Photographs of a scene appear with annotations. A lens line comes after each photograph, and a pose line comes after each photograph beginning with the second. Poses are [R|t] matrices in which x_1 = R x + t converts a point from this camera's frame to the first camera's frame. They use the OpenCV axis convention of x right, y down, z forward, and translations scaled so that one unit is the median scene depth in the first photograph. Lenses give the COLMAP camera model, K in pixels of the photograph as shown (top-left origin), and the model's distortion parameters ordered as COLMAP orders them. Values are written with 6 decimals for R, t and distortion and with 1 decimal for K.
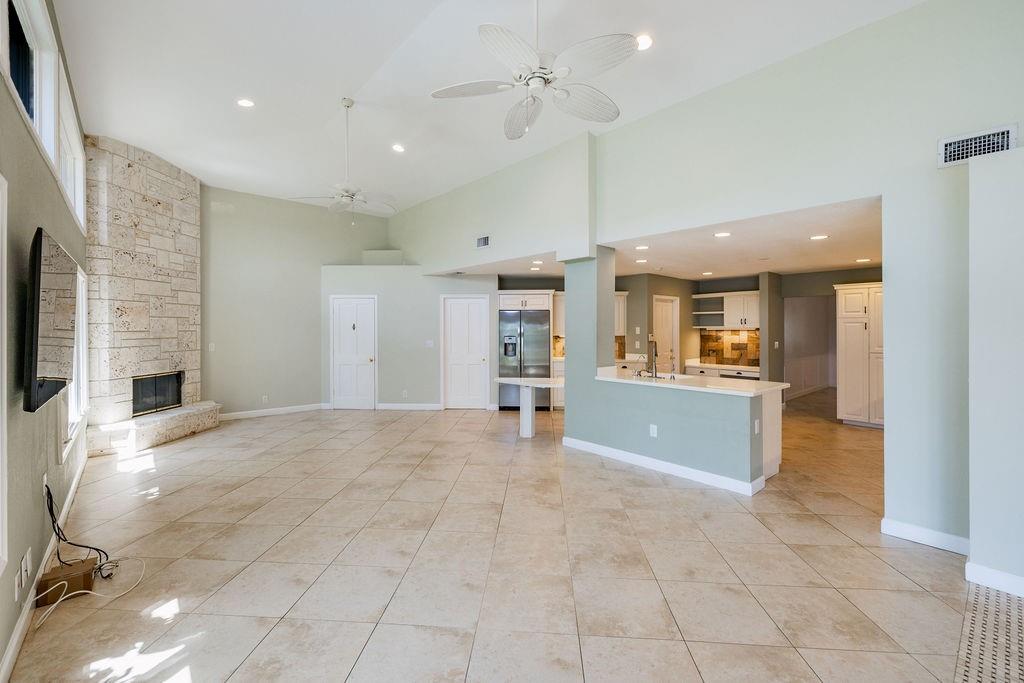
lens RADIAL K [[433.0, 0, 508.0], [0, 433.0, 325.9], [0, 0, 1]] dist [-0.002838, 0.000436]
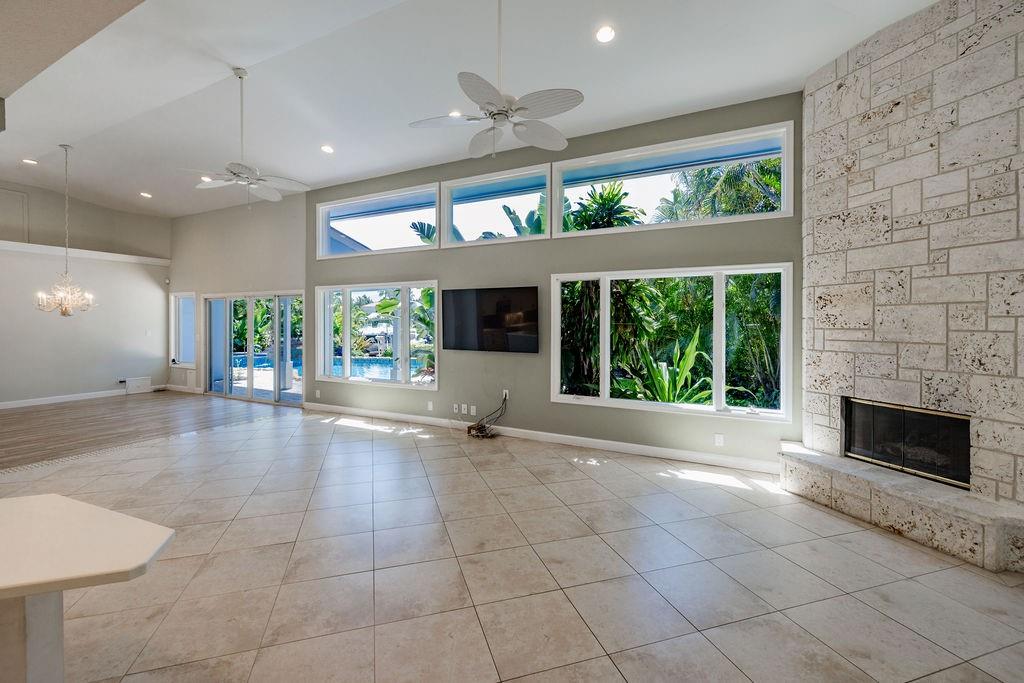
lens RADIAL K [[433.0, 0, 504.6], [0, 433.0, 320.6], [0, 0, 1]] dist [-0.002838, 0.000436]
pose [[-0.931528, -0.001635, -0.363667, -0.118168], [0.000831, 0.999978, -0.006625, 0.003702], [0.363669, -0.006474, -0.931506, 1.315307]]
